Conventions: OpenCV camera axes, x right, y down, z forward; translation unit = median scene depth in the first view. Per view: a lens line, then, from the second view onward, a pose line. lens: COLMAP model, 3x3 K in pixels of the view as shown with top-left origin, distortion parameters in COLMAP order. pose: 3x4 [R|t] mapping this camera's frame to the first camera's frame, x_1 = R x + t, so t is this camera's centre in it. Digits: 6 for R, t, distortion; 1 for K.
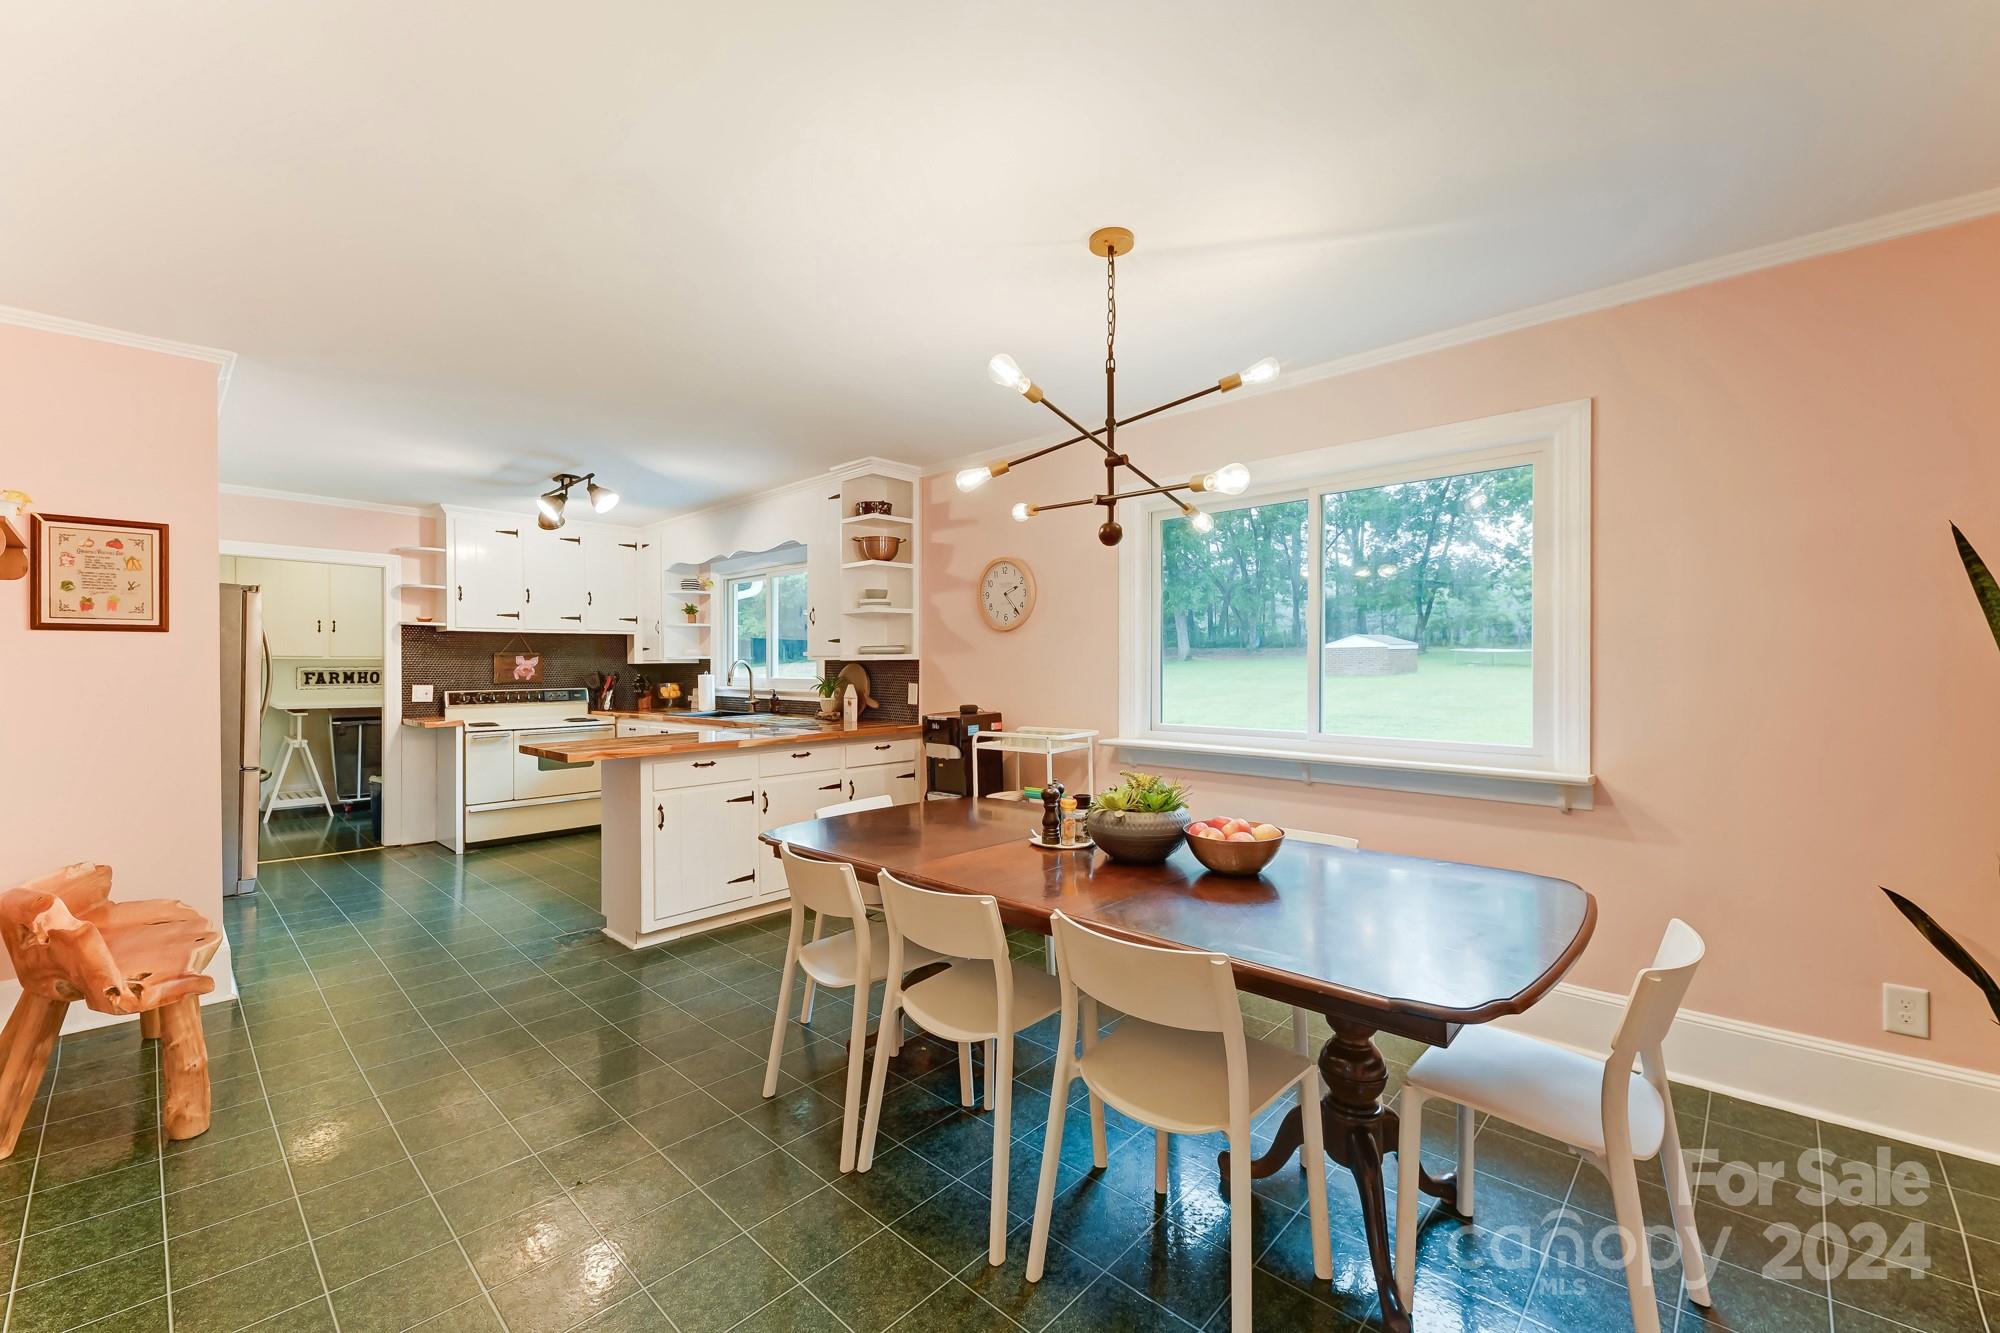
lens RADIAL K [[802.5, 0, 1019.9], [0, 802.5, 667.2], [0, 0, 1]] dist [0.002160, -0.001915]
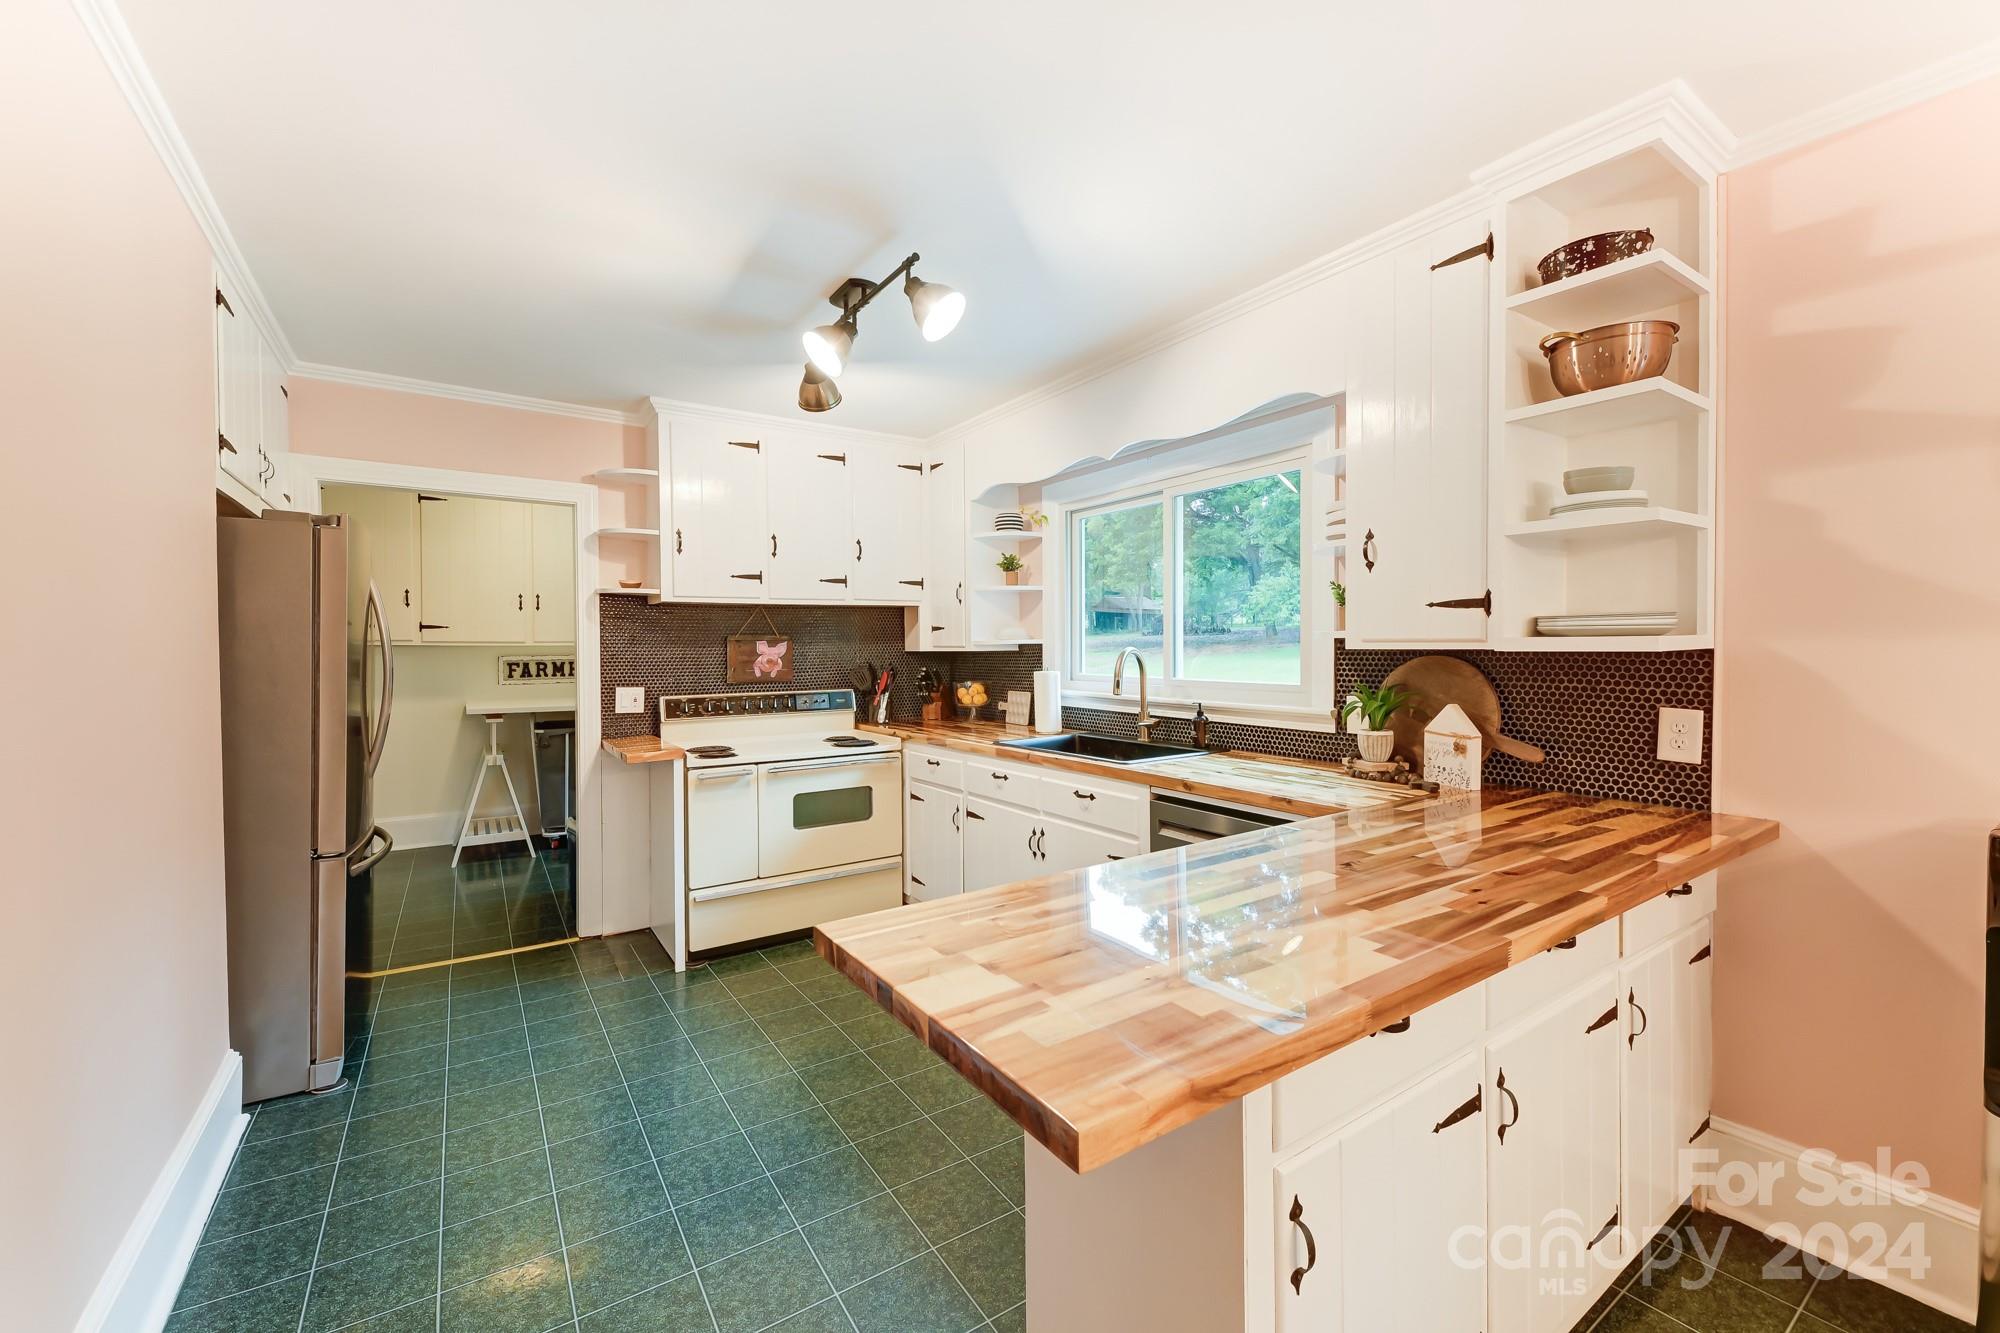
lens RADIAL K [[802.5, 0, 996.9], [0, 802.5, 656.6], [0, 0, 1]] dist [0.002160, -0.001915]
pose [[0.969452, -0.000078, -0.245280, -0.294791], [0.003346, 0.999911, 0.012910, -0.009301], [0.245257, -0.013337, 0.969366, 0.440133]]
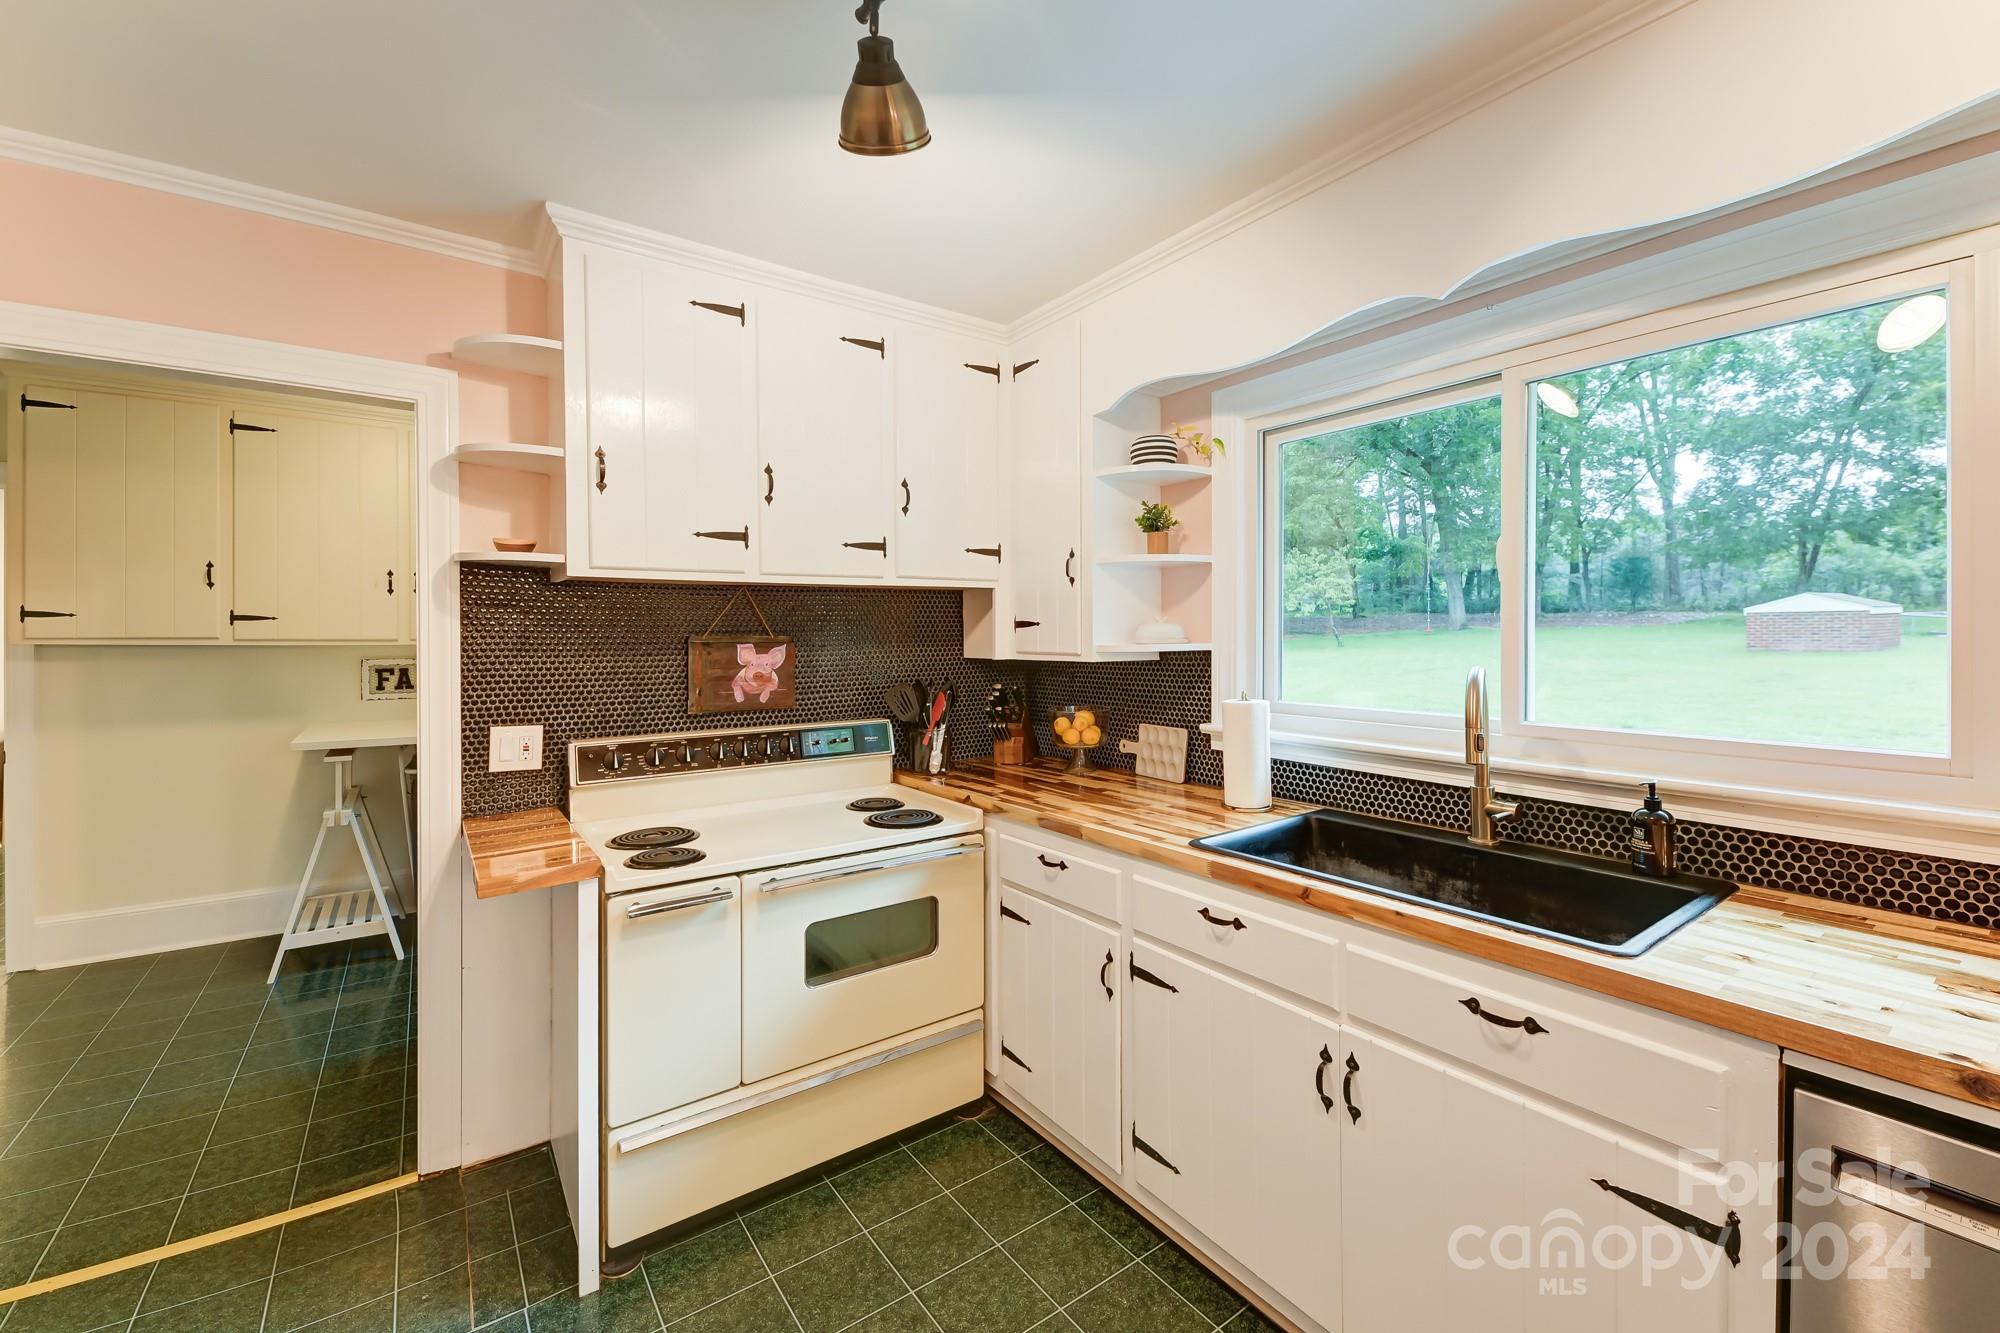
lens RADIAL K [[802.5, 0, 991.0], [0, 802.5, 640.7], [0, 0, 1]] dist [0.002160, -0.001915]
pose [[0.975217, 0.000842, -0.221248, -0.440148], [0.000577, 0.999980, 0.006349, -0.018739], [0.221249, -0.006320, 0.975197, 0.675394]]
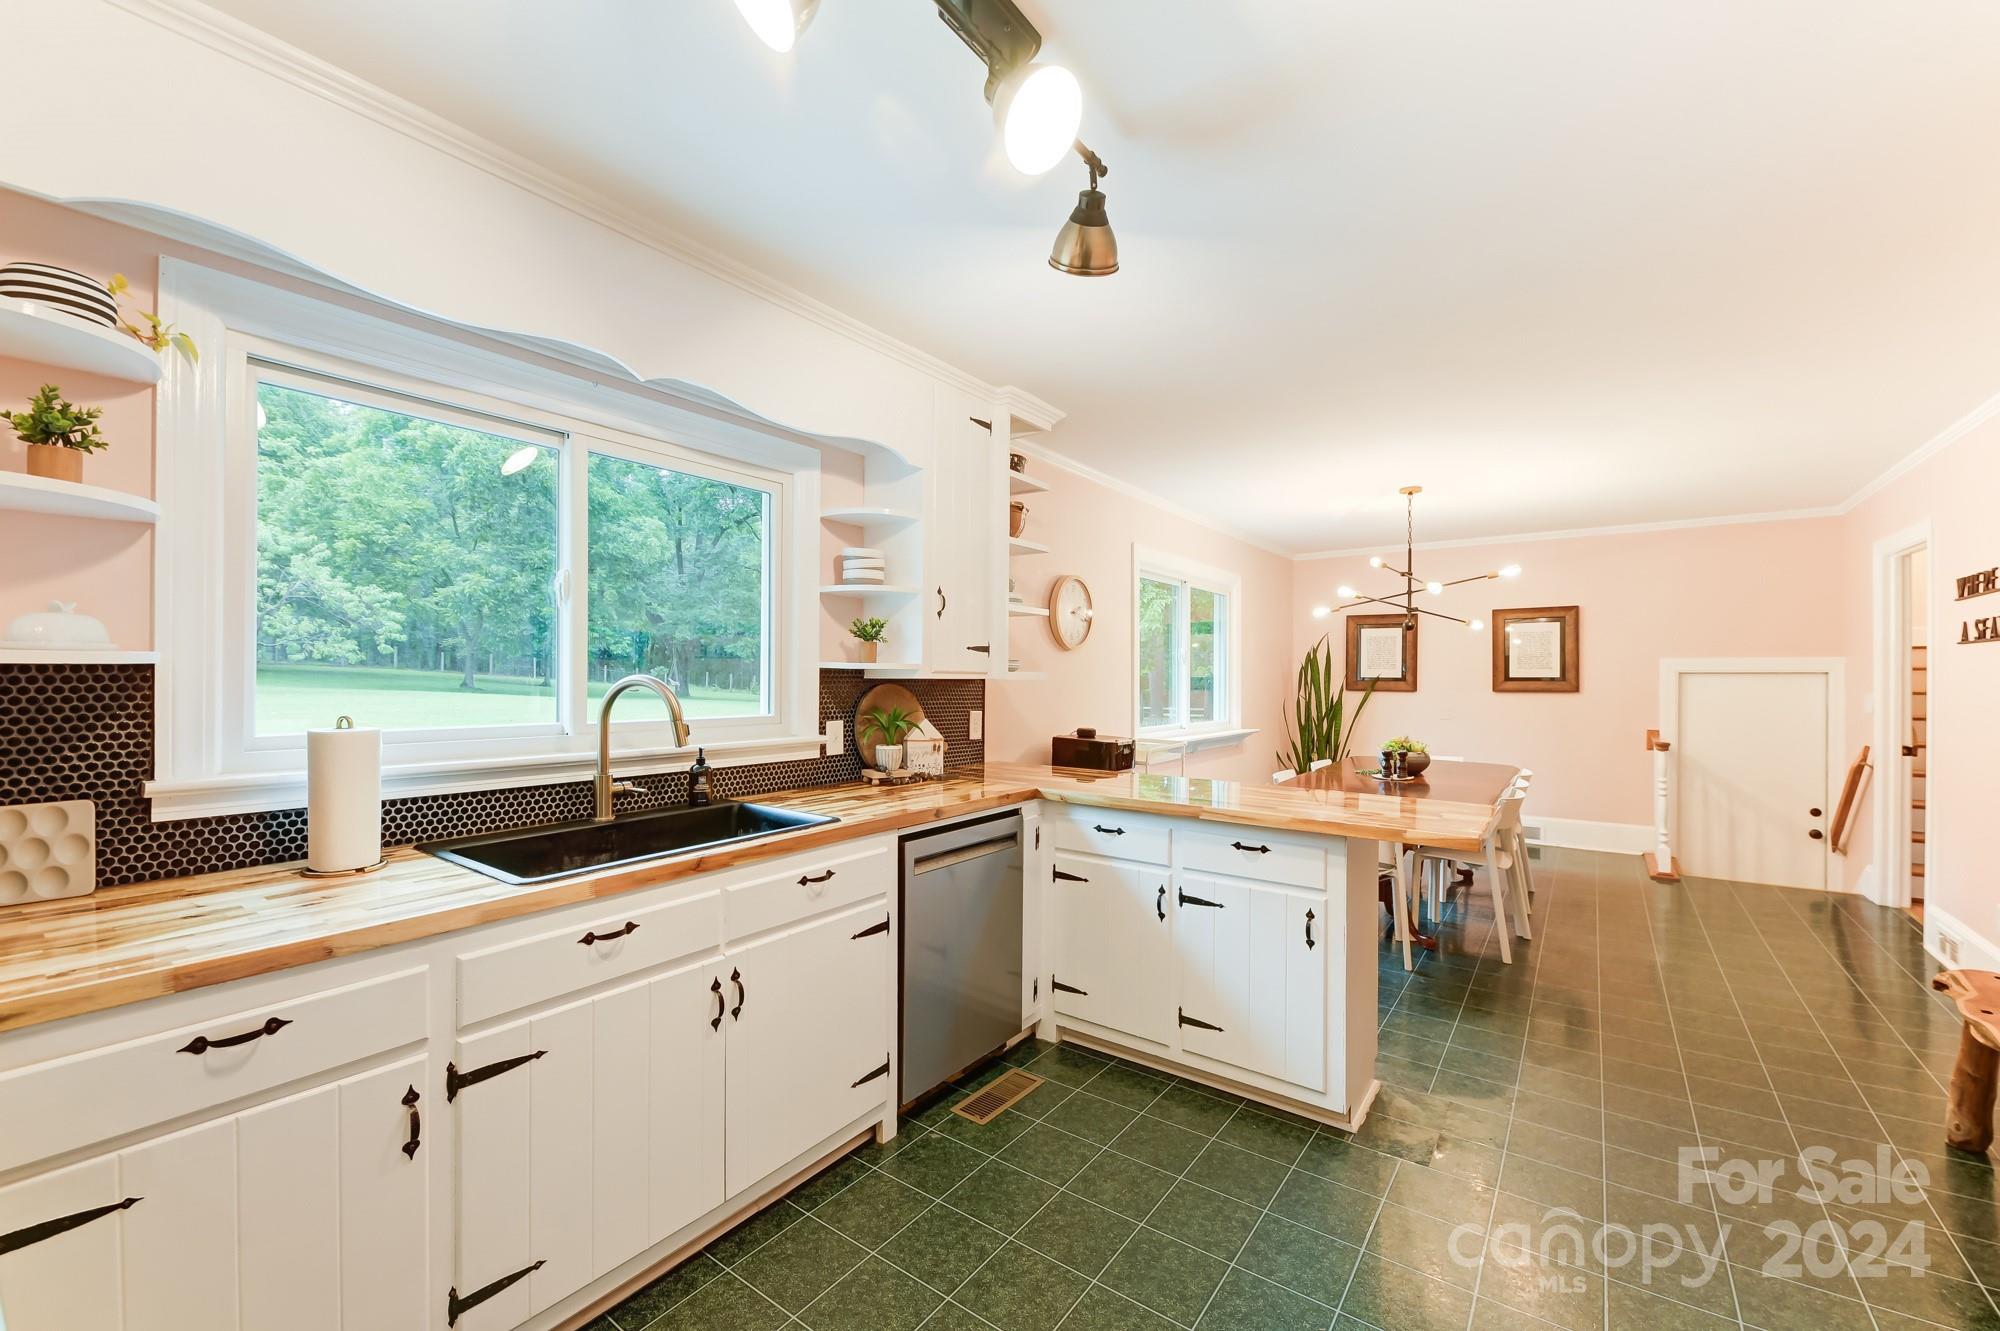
lens RADIAL K [[795.0, 0, 1012.3], [0, 795.0, 679.4], [0, 0, 1]] dist [-0.000295, -0.000674]
pose [[-0.108063, -0.000270, 0.994144, -0.700584], [-0.003042, 0.999995, -0.000060, -0.006977], [-0.994139, -0.003031, -0.108063, 0.853831]]
